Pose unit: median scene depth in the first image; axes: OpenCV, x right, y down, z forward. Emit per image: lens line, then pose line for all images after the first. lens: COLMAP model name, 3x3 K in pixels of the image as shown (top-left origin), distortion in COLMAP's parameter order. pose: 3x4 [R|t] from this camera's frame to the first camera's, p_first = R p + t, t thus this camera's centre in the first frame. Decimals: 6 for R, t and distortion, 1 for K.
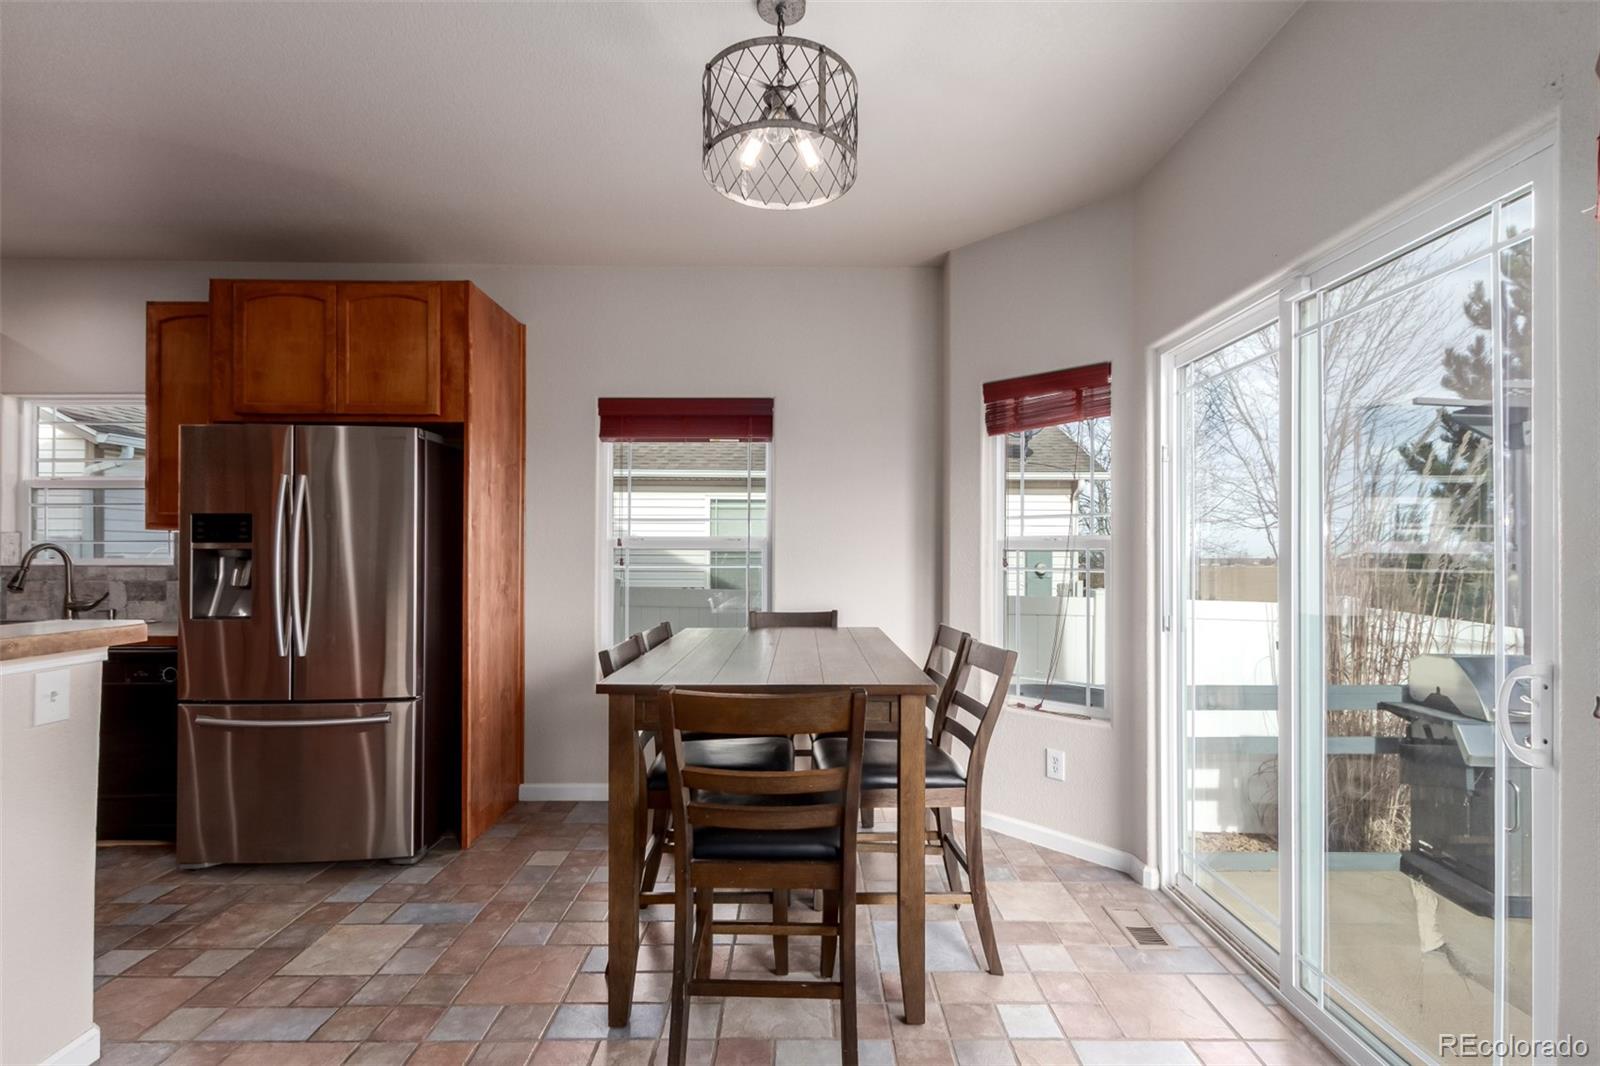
lens RADIAL K [[737.7, 0, 808.0], [0, 737.7, 552.8], [0, 0, 1]] dist [0.008058, 0.000171]
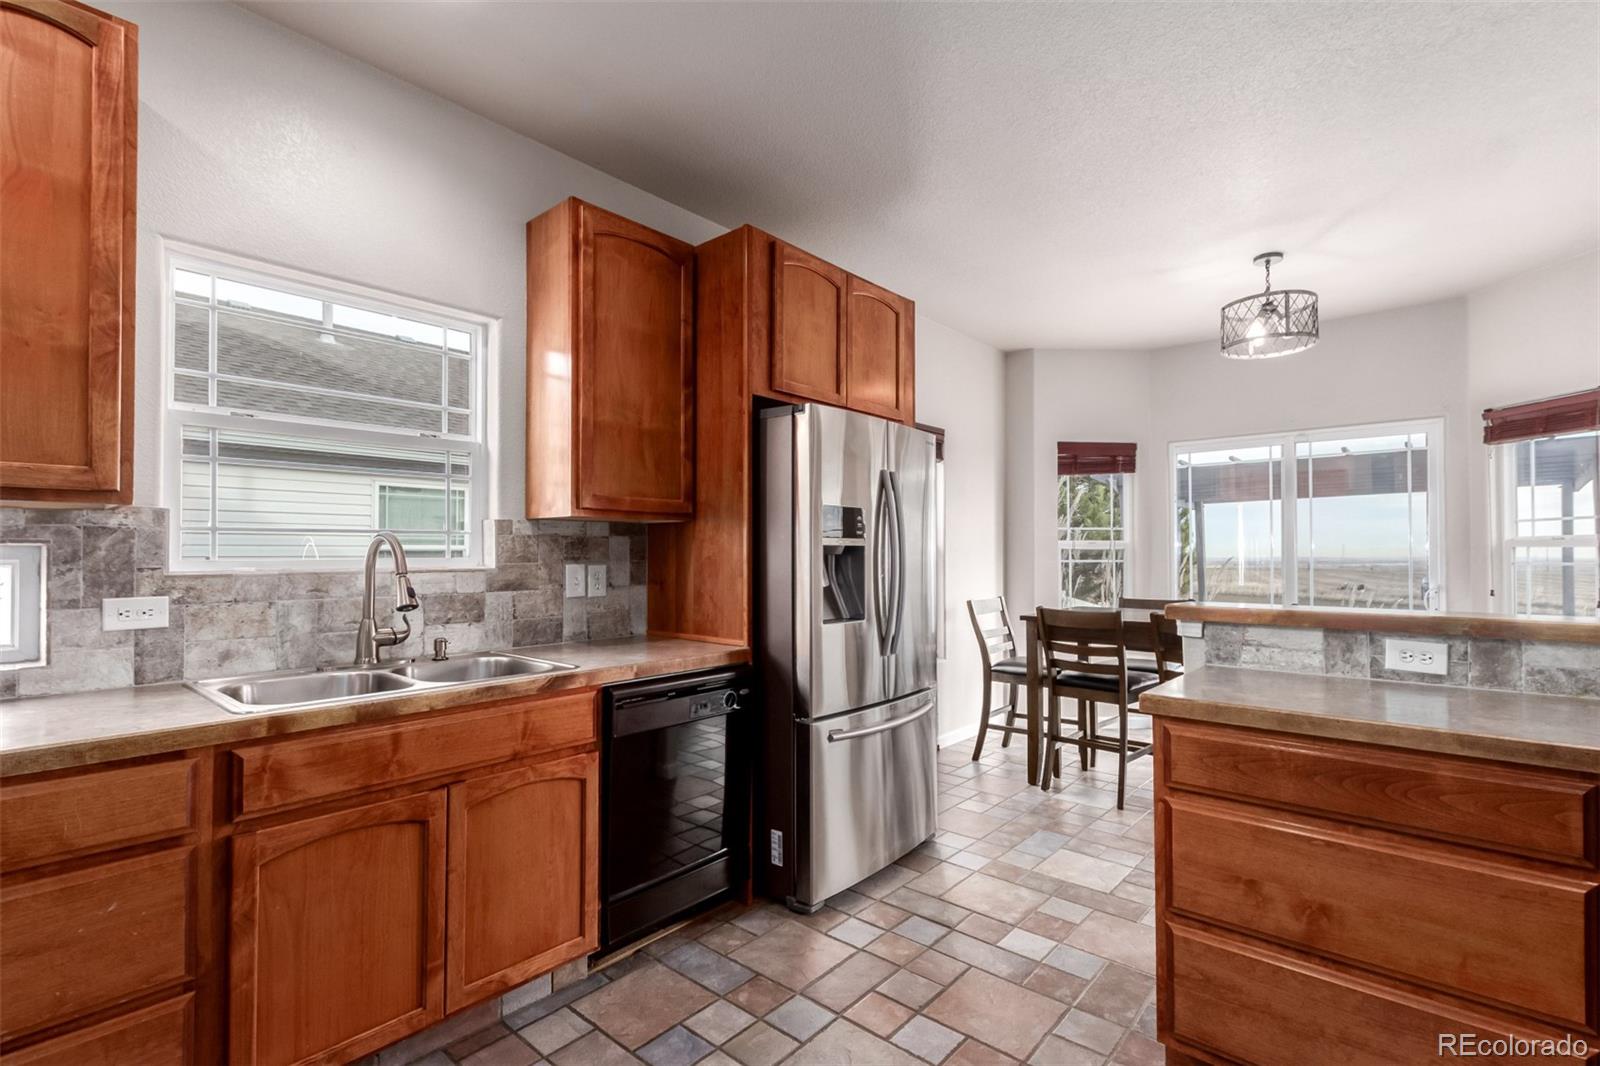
lens RADIAL K [[747.0, 0, 805.0], [0, 747.0, 543.4], [0, 0, 1]] dist [-0.000724, -0.000071]
pose [[0.656432, 0.008323, 0.754339, -1.388184], [0.002526, 0.999909, -0.013230, 0.004037], [-0.754381, 0.010590, 0.656351, 0.393423]]
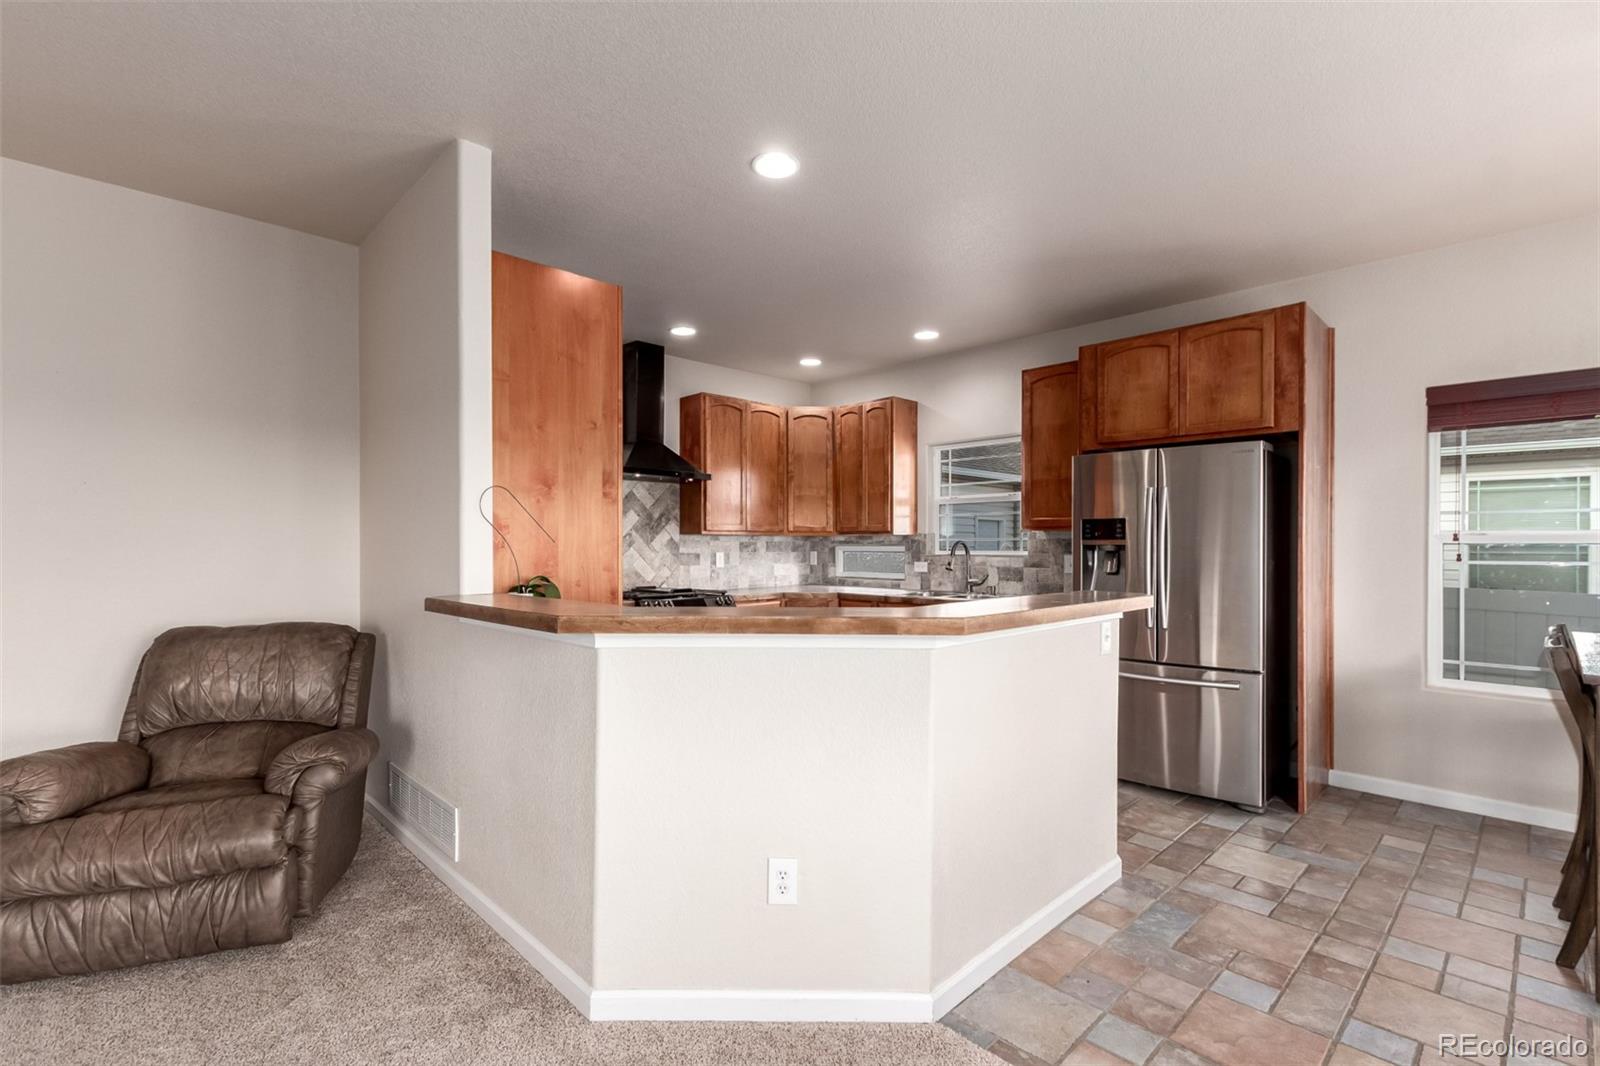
lens RADIAL K [[731.4, 0, 790.7], [0, 731.4, 547.4], [0, 0, 1]] dist [-0.003242, -0.000740]
pose [[0.685492, 0.001895, -0.728077, -0.189214], [-0.000827, 0.999998, 0.001824, -0.002190], [0.728079, -0.000648, 0.685493, -0.309623]]
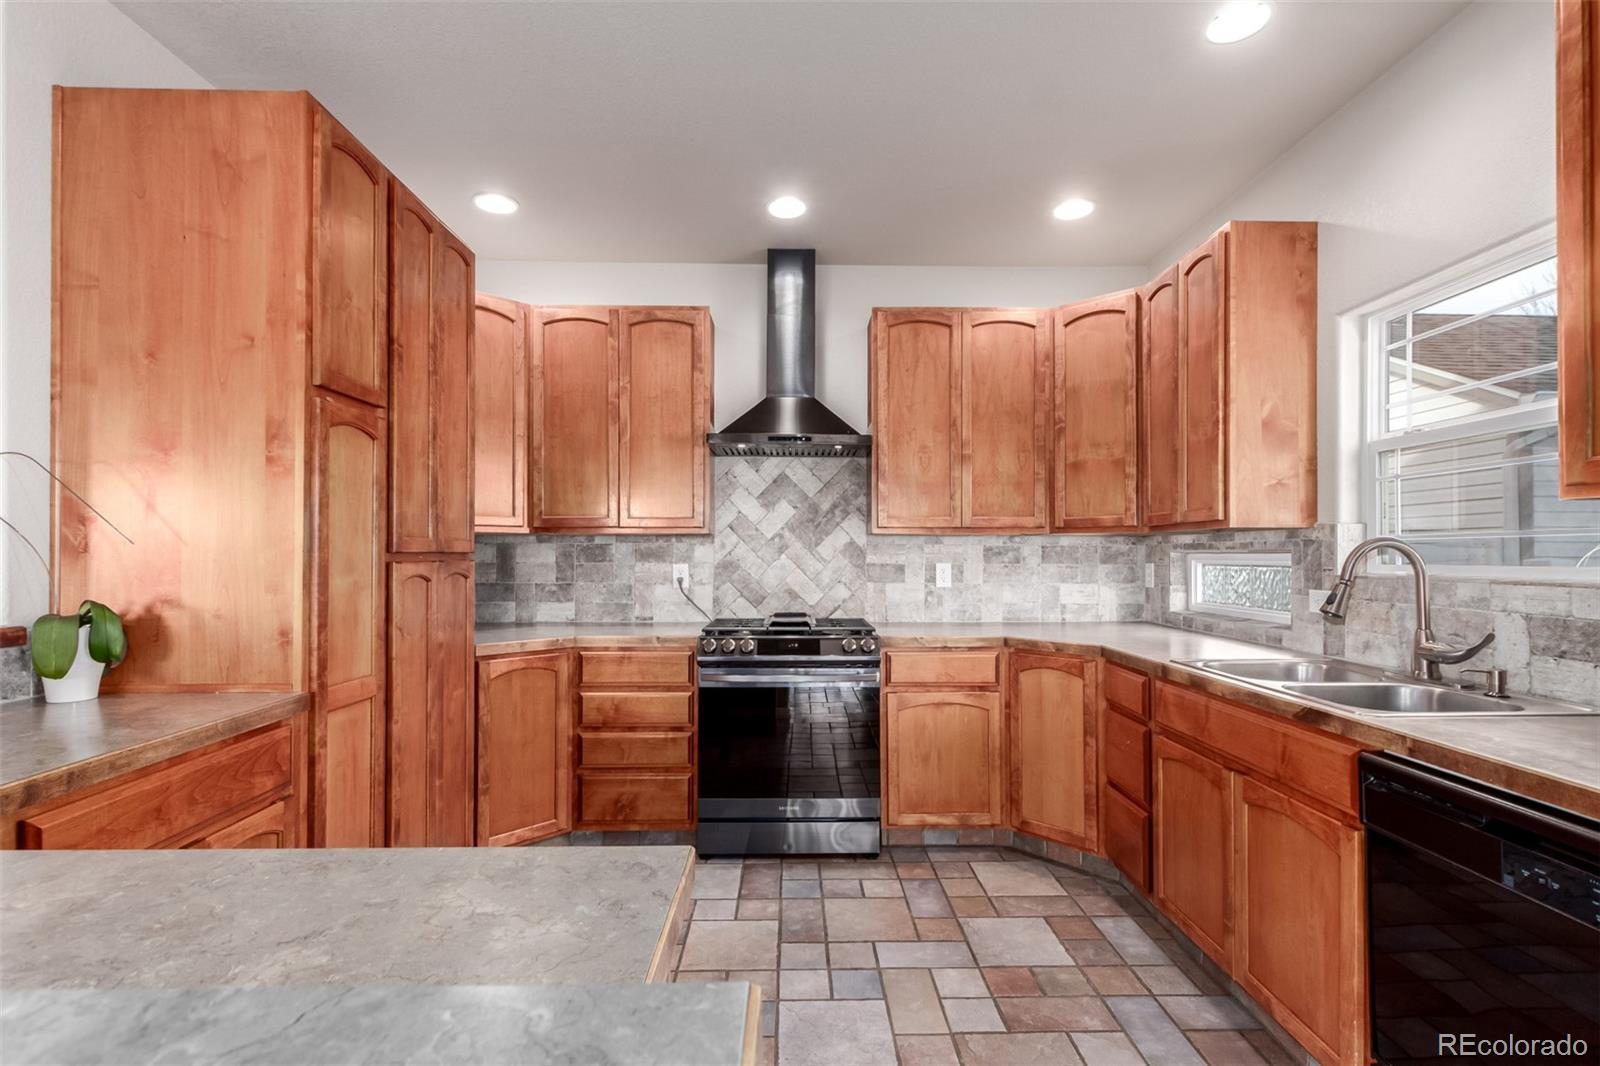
lens RADIAL K [[728.8, 0, 801.4], [0, 728.8, 543.2], [0, 0, 1]] dist [0.006953, -0.000619]
pose [[0.009848, -0.014506, -0.999846, -0.517034], [-0.003038, 0.999890, -0.014537, 0.000035], [0.999947, 0.003180, 0.009803, 0.608185]]
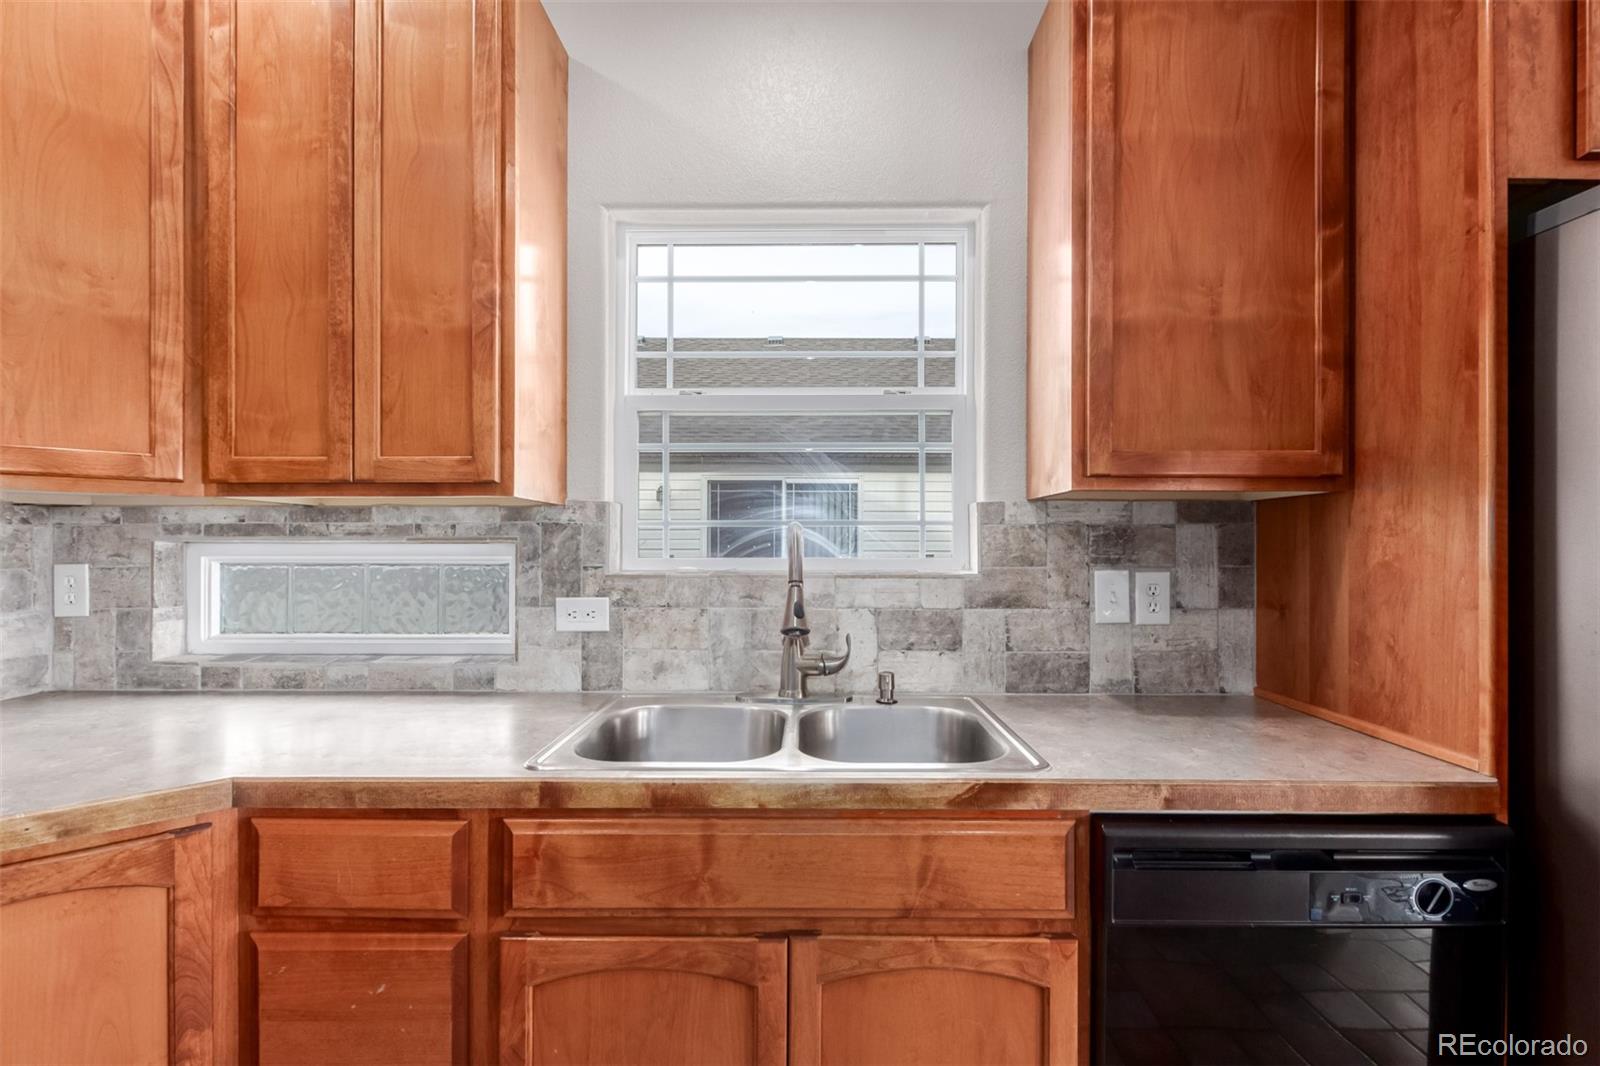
lens RADIAL K [[728.8, 0, 801.4], [0, 728.8, 543.2], [0, 0, 1]] dist [0.006953, -0.000619]
pose [[0.999916, 0.001756, -0.012836, -1.123276], [-0.001827, 0.999983, -0.005517, -0.000048], [0.012826, 0.005540, 0.999902, 0.637986]]
